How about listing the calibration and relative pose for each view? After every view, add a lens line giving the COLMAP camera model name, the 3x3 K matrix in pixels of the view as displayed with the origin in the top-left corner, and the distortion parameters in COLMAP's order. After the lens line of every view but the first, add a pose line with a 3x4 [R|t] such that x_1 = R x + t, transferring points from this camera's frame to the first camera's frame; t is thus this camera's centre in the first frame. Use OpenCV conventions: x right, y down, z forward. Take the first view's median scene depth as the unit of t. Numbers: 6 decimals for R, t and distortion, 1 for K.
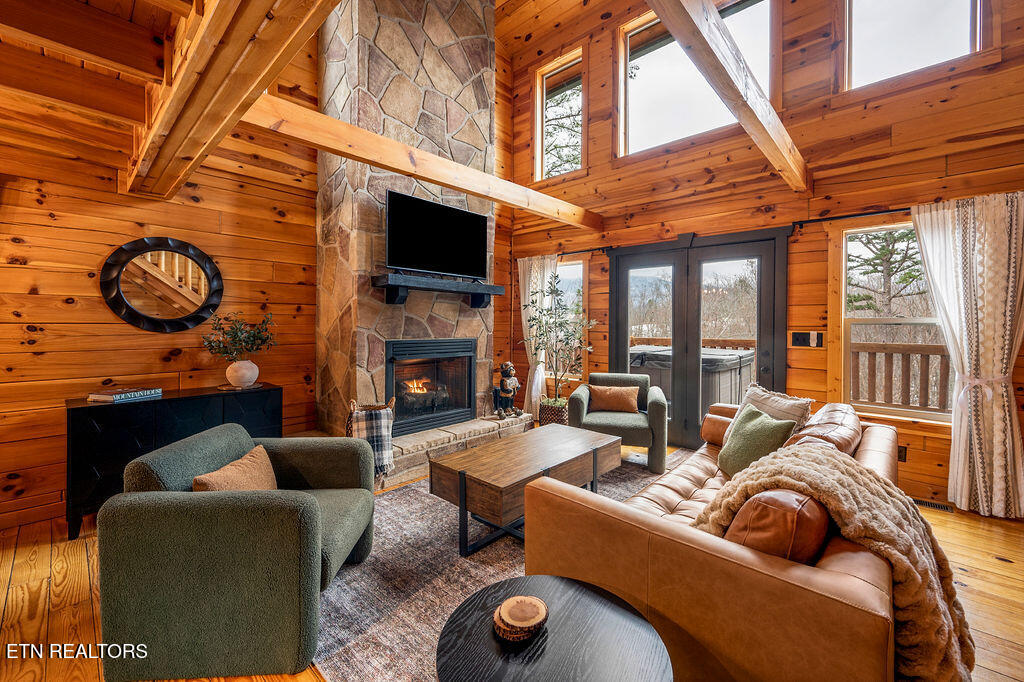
lens RADIAL K [[413.5, 0, 509.3], [0, 413.5, 334.4], [0, 0, 1]] dist [0.000756, -0.000020]
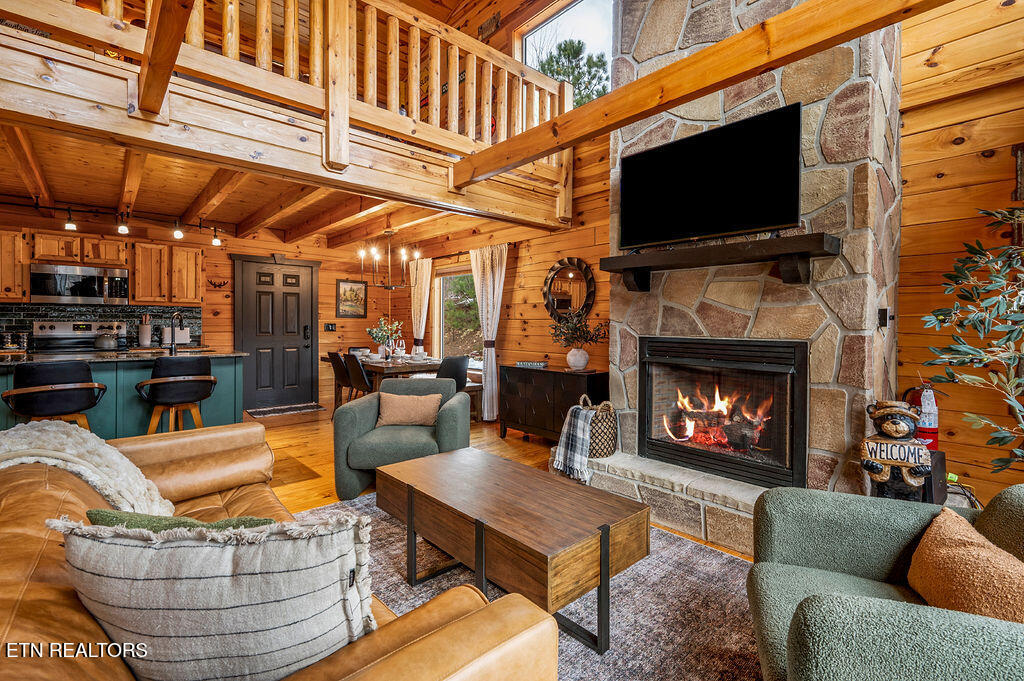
lens RADIAL K [[456.3, 0, 510.8], [0, 456.3, 331.0], [0, 0, 1]] dist [-0.000999, -0.000032]
pose [[-0.085974, 0.012459, -0.996219, 0.633379], [-0.027711, 0.999505, 0.014891, -0.002196], [0.995912, 0.028886, -0.085587, 0.820133]]
